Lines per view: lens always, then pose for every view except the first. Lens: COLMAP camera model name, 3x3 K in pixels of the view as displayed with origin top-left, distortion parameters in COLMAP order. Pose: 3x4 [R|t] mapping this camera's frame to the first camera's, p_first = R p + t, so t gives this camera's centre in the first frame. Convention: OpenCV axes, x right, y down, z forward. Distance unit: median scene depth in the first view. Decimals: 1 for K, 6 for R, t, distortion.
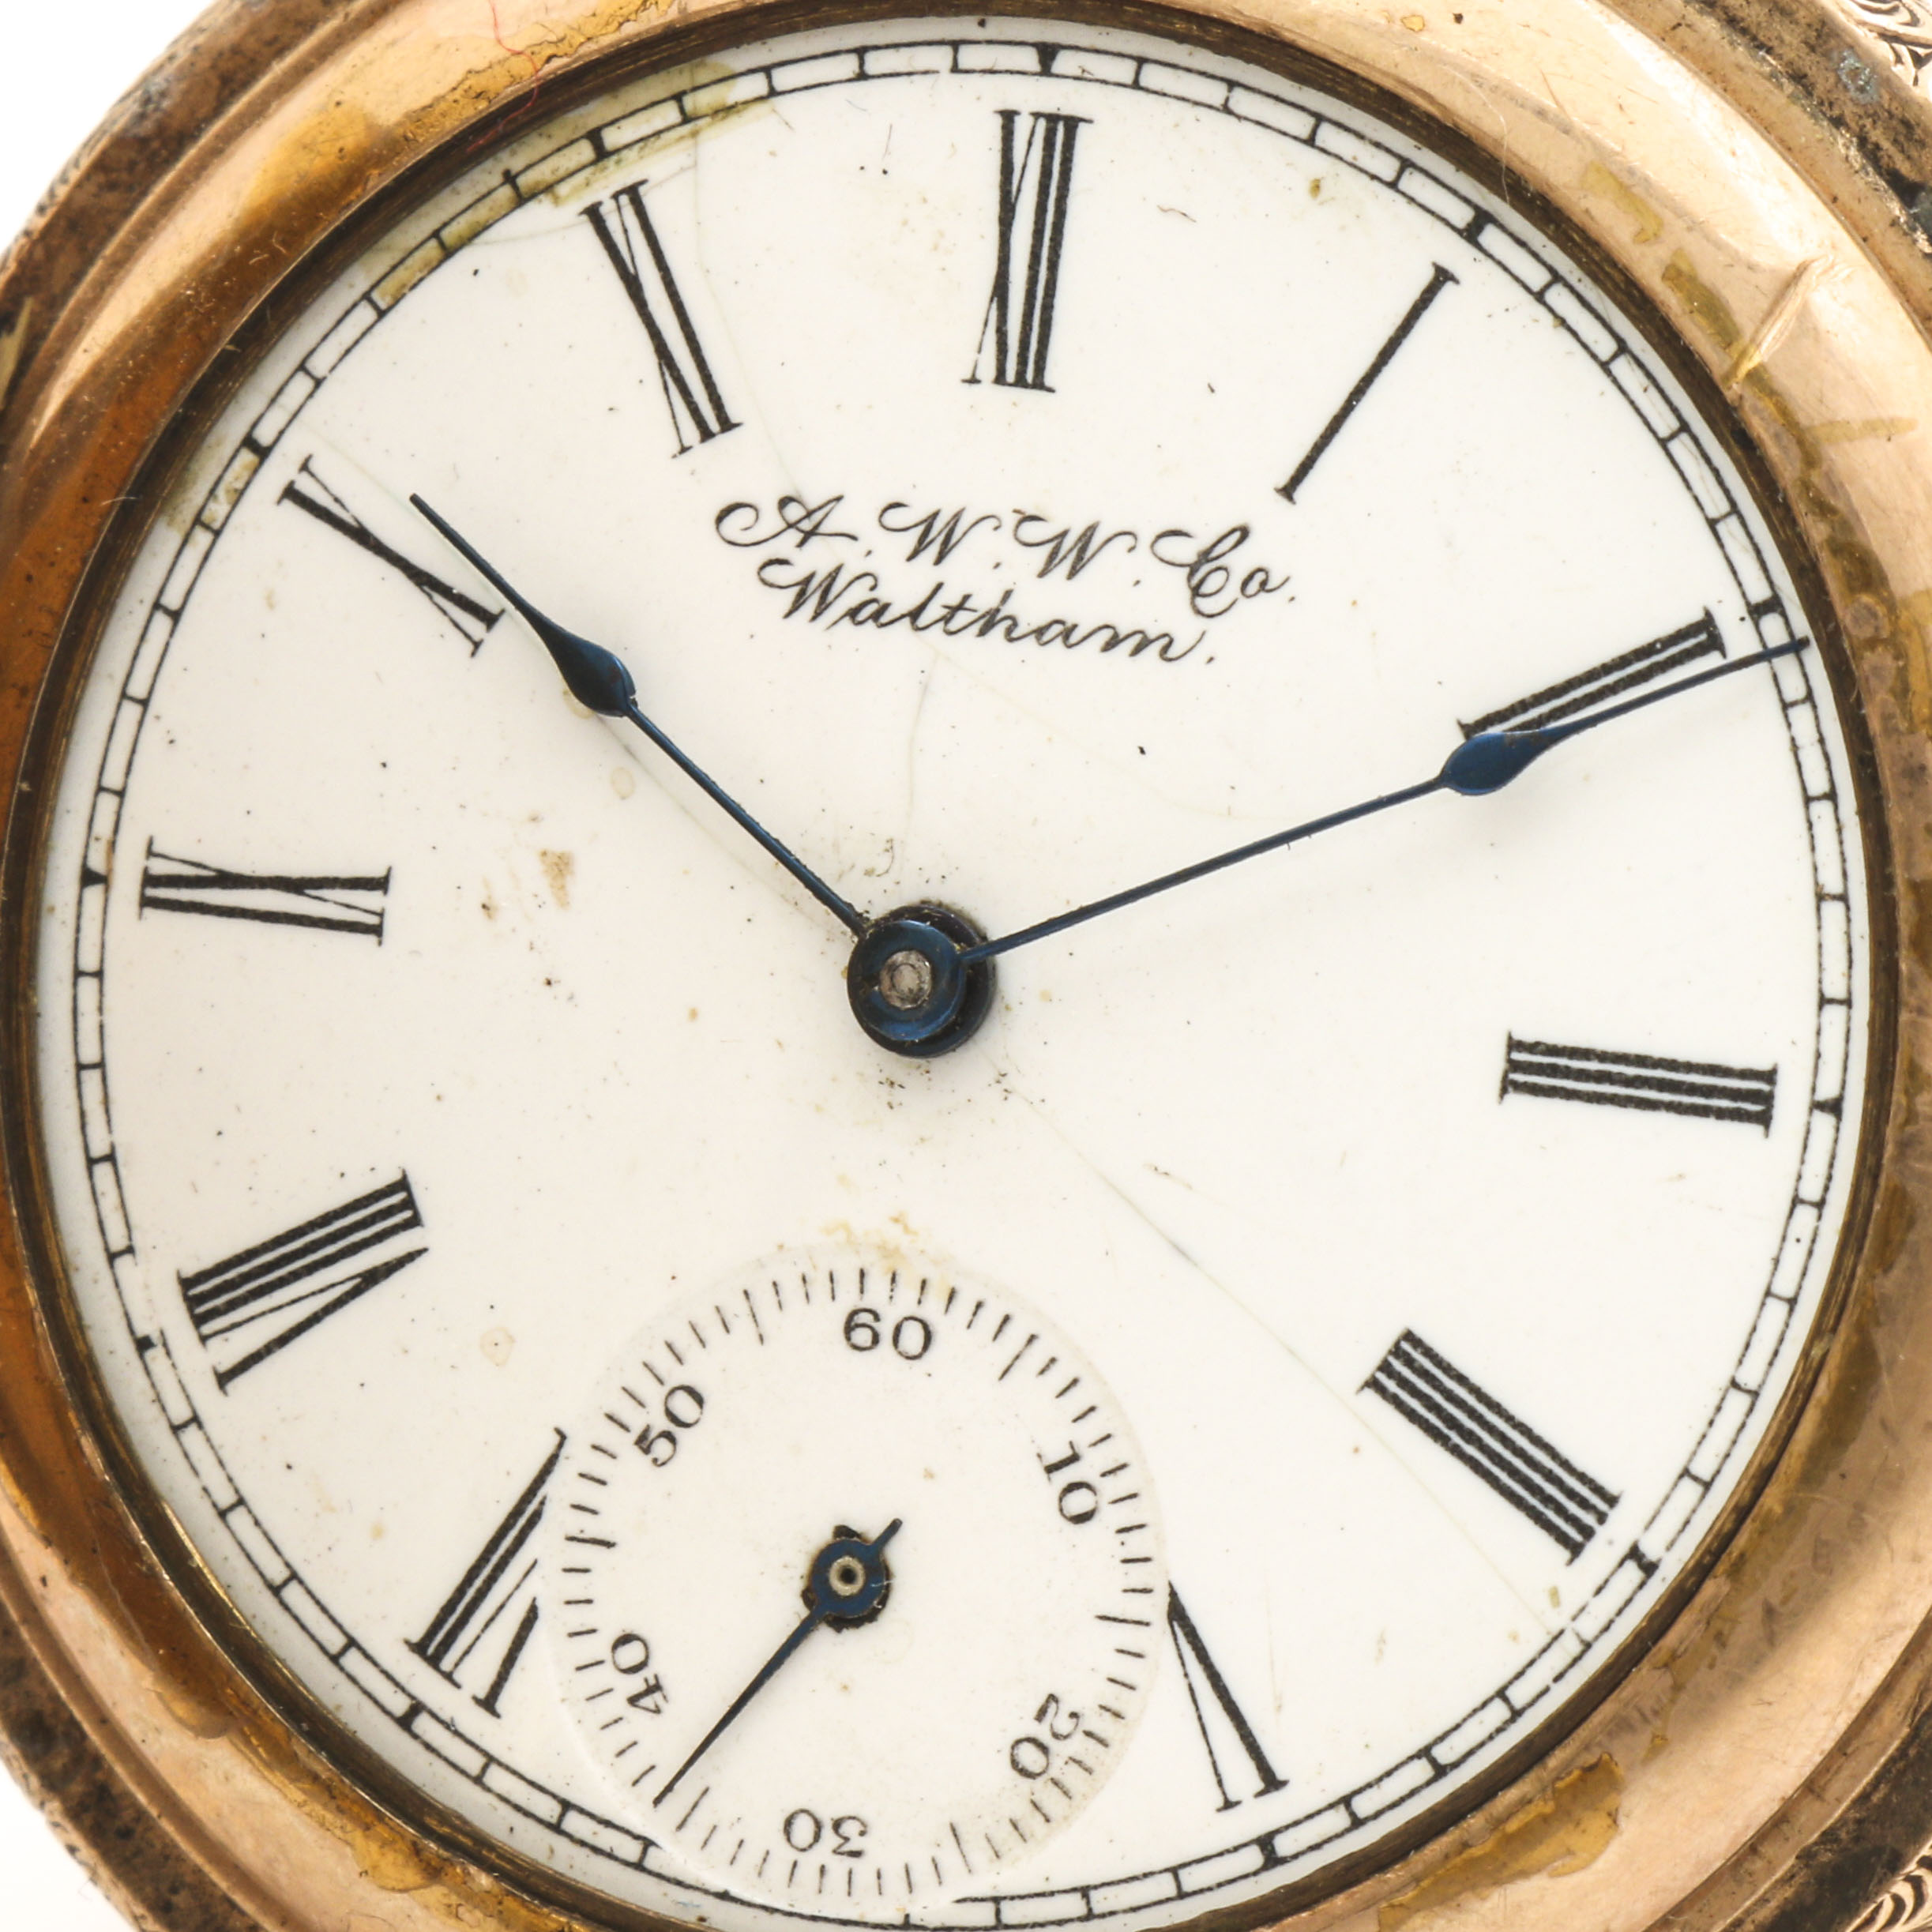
lens RADIAL K [[7565.2, 0, 964.7], [0, 7565.2, 965.8], [0, 0, 1]] dist [0.042776, 0.000000]
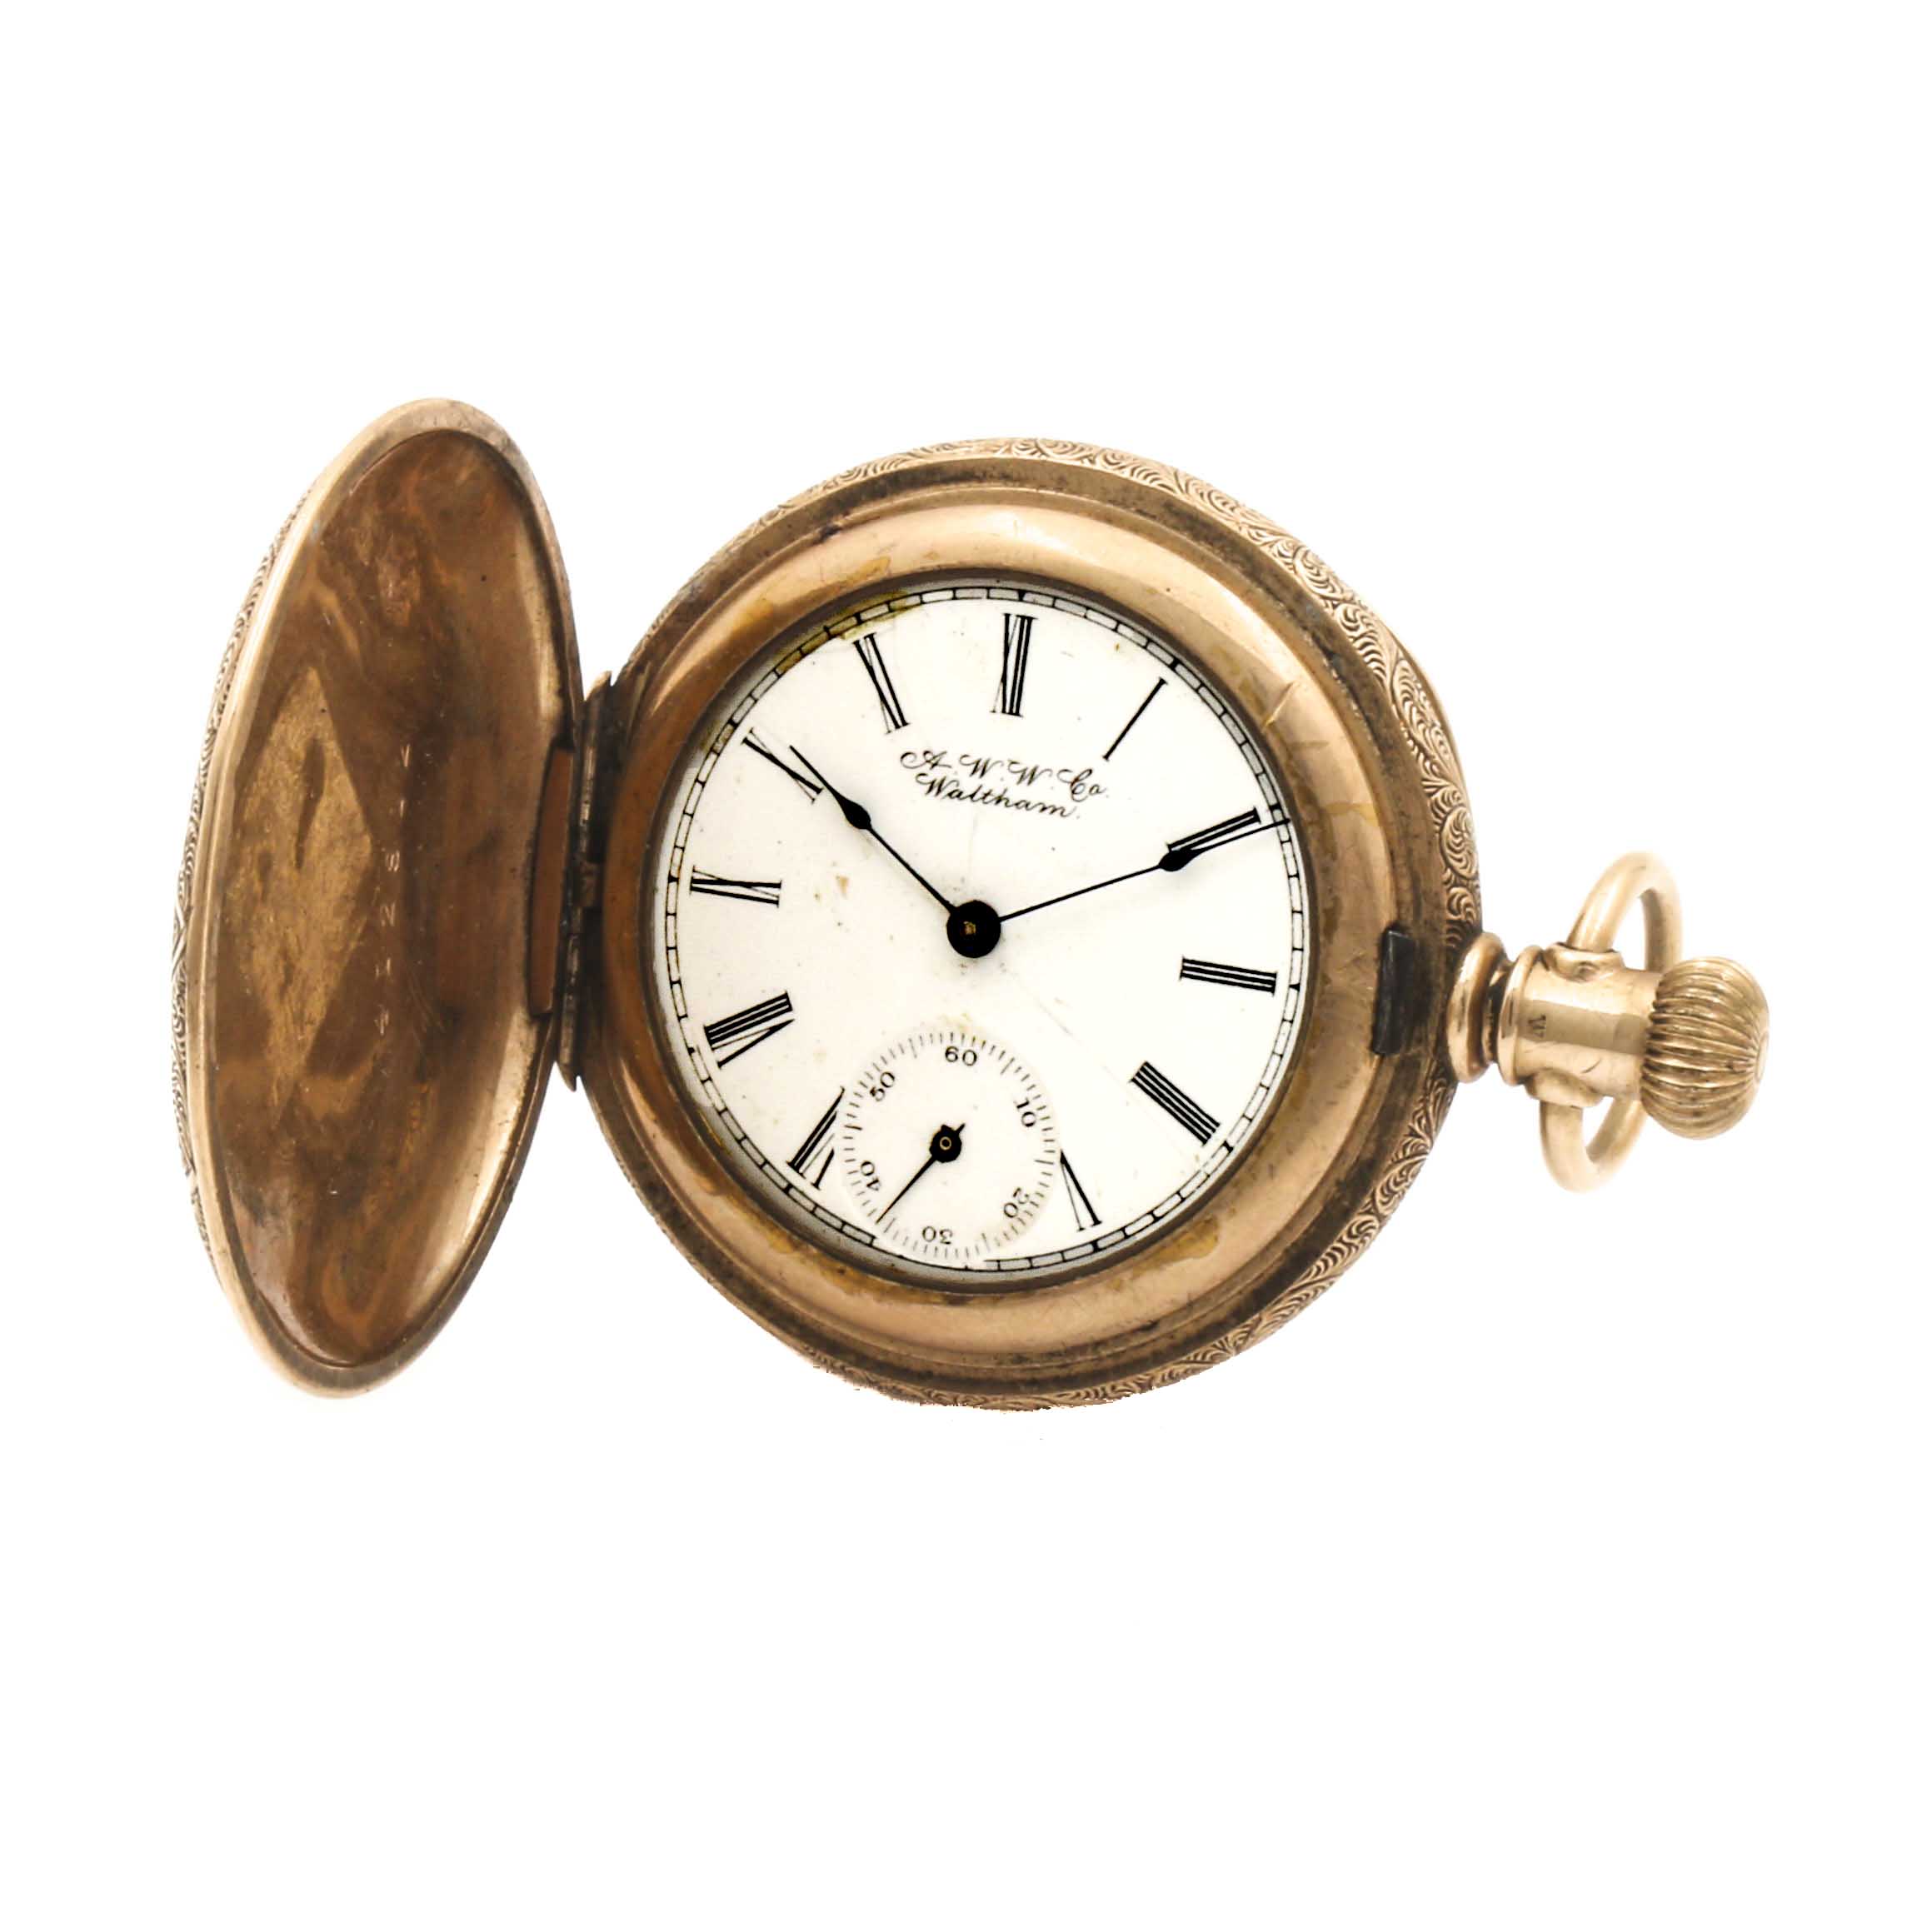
lens RADIAL K [[3122.9, 0, 970.4], [0, 3122.9, 967.2], [0, 0, 1]] dist [-0.008275, 0.000000]
pose [[0.999850, 0.007476, -0.015649, 0.010918], [-0.006718, 0.998827, 0.047963, -0.038506], [0.015989, -0.047851, 0.998727, -0.136617]]
